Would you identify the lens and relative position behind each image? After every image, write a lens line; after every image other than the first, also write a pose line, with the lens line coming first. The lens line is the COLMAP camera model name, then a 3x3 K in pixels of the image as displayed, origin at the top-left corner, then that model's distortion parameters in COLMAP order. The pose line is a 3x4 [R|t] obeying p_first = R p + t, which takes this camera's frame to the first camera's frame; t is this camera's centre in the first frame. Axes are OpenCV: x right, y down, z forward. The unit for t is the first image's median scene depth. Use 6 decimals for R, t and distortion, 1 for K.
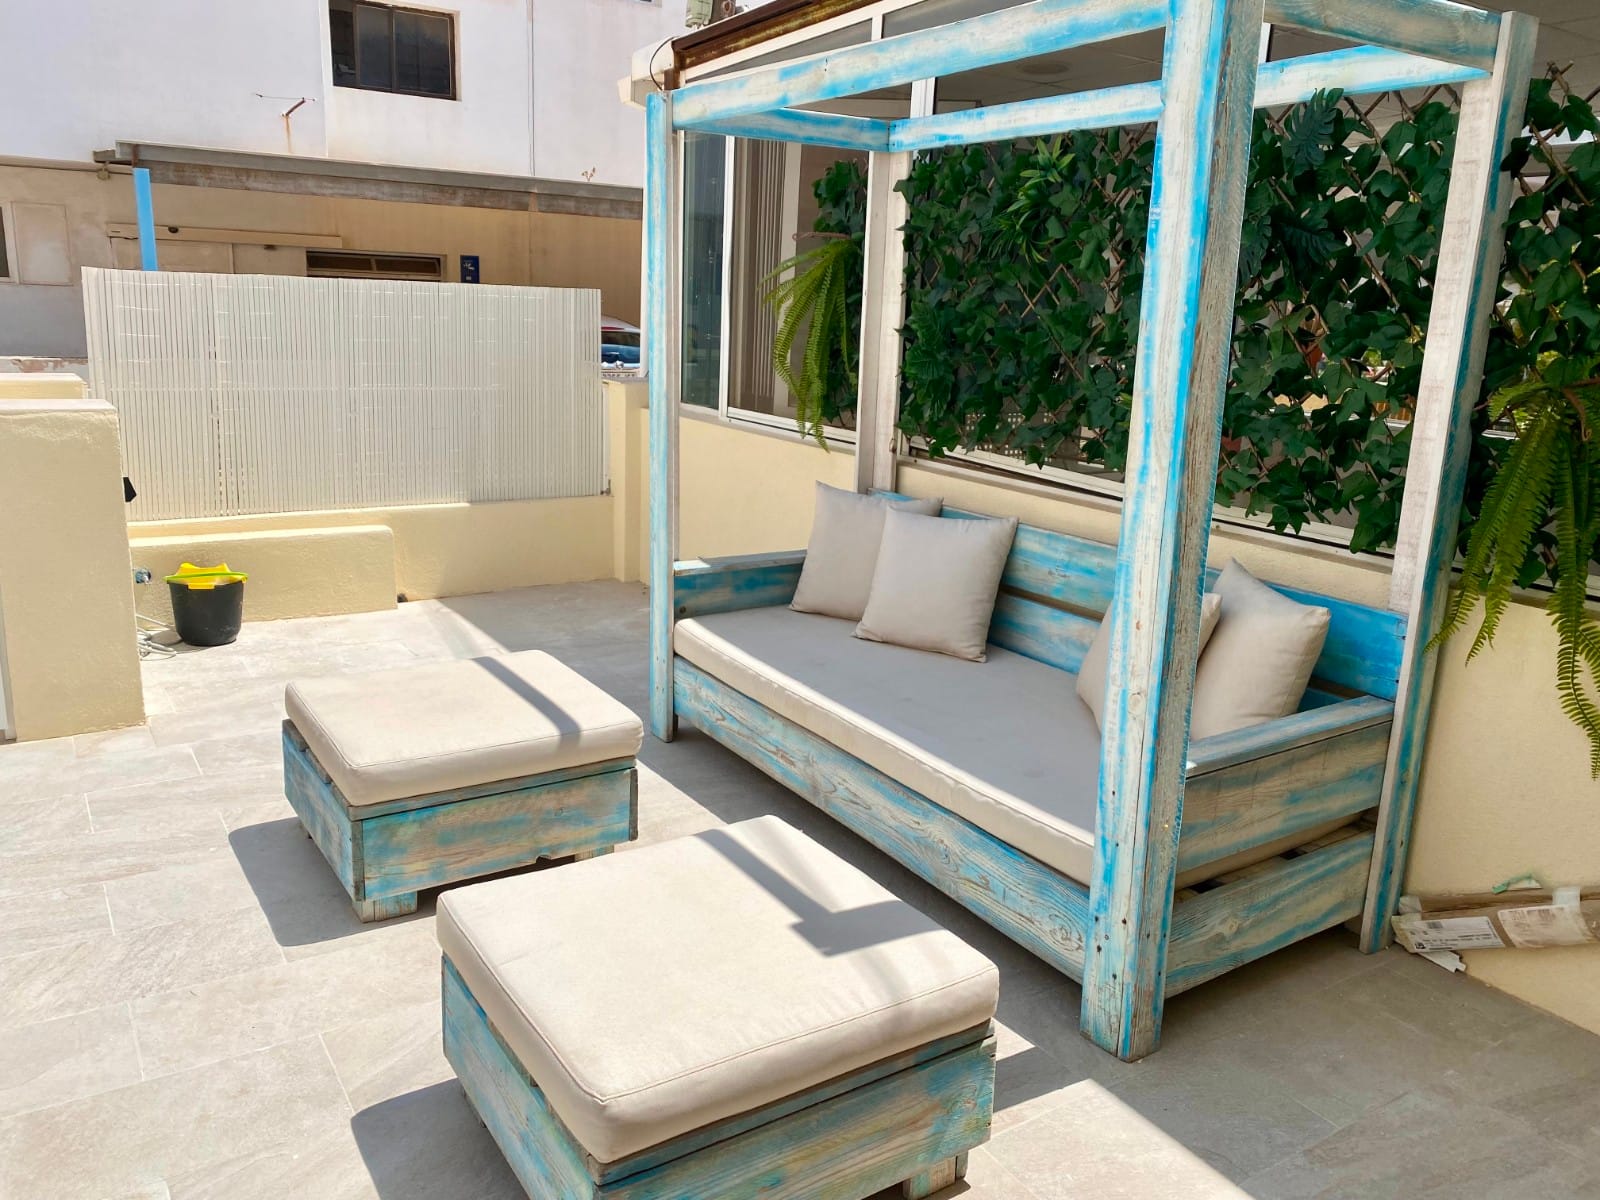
lens RADIAL K [[1233.8, 0, 800.0], [0, 1233.8, 600.0], [0, 0, 1]] dist [0.015888, -0.003448]
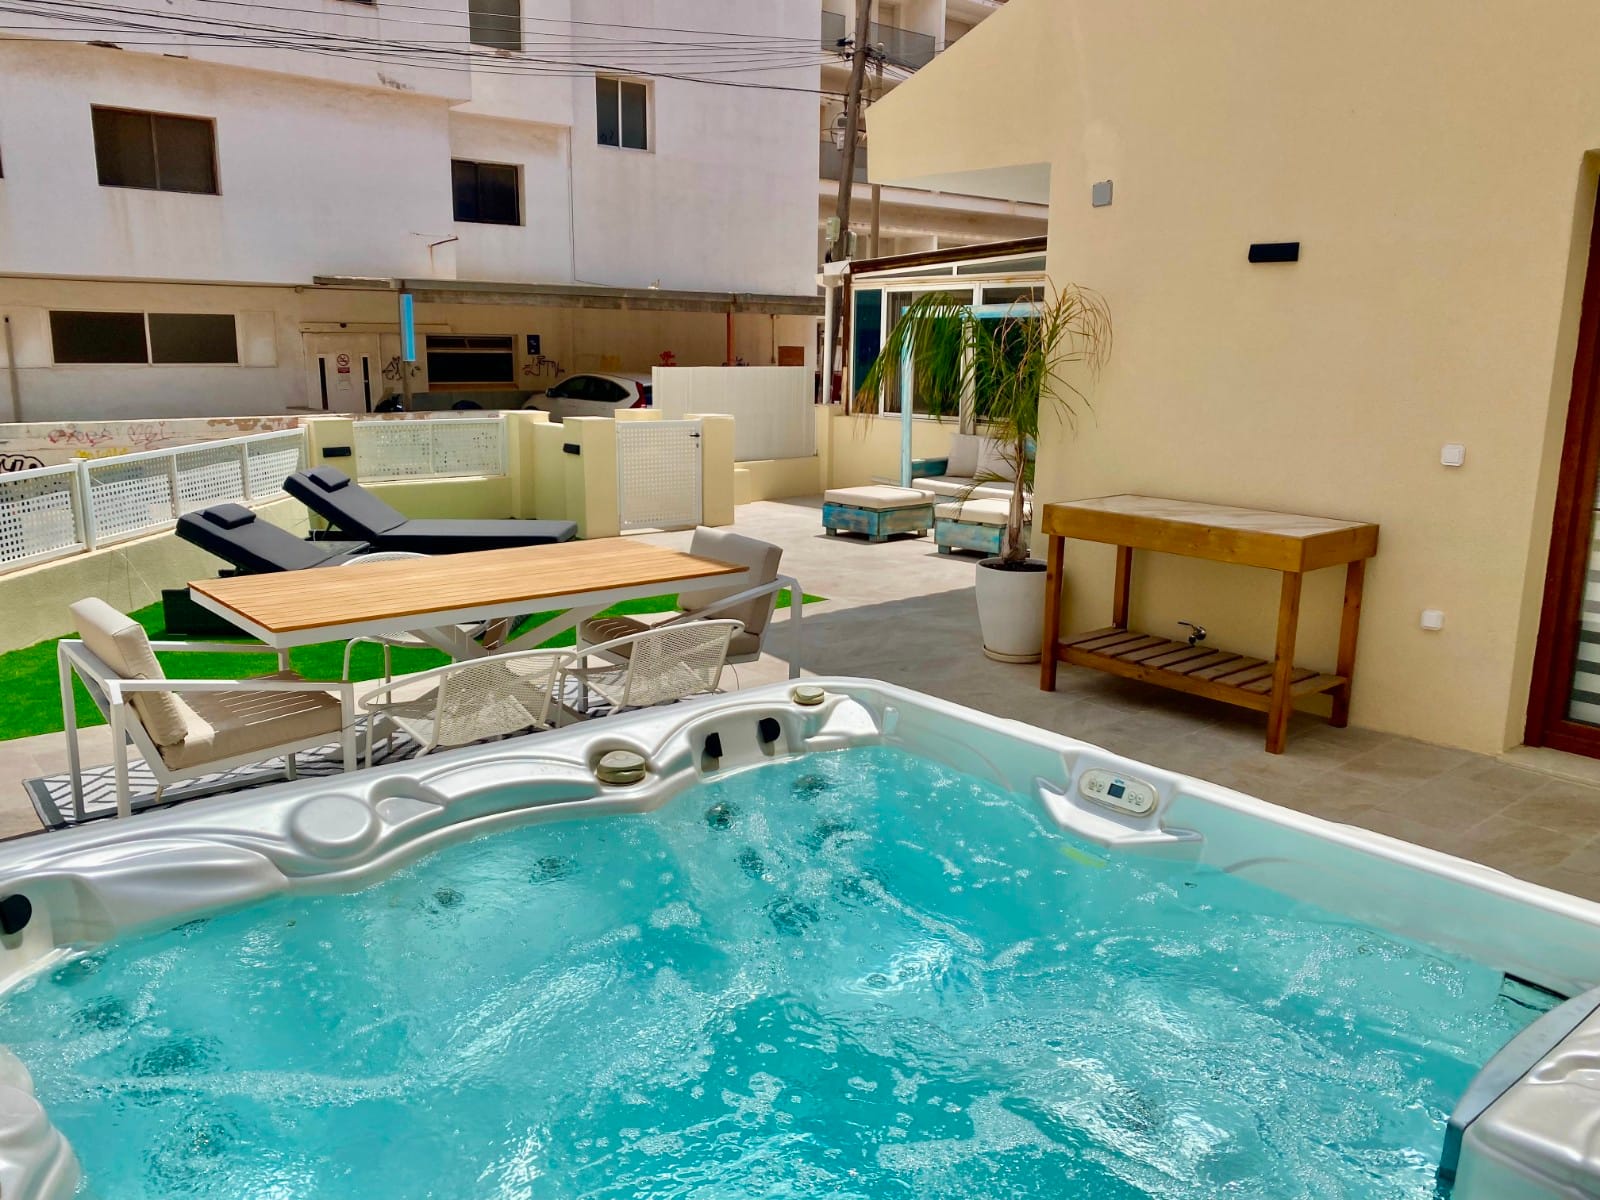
lens RADIAL K [[1233.8, 0, 800.0], [0, 1233.8, 600.0], [0, 0, 1]] dist [0.015888, -0.003448]
pose [[0.990663, -0.056153, 0.124233, -0.227952], [0.060732, 0.997596, -0.033379, 0.117351], [-0.122060, 0.040613, 0.991691, -0.569743]]
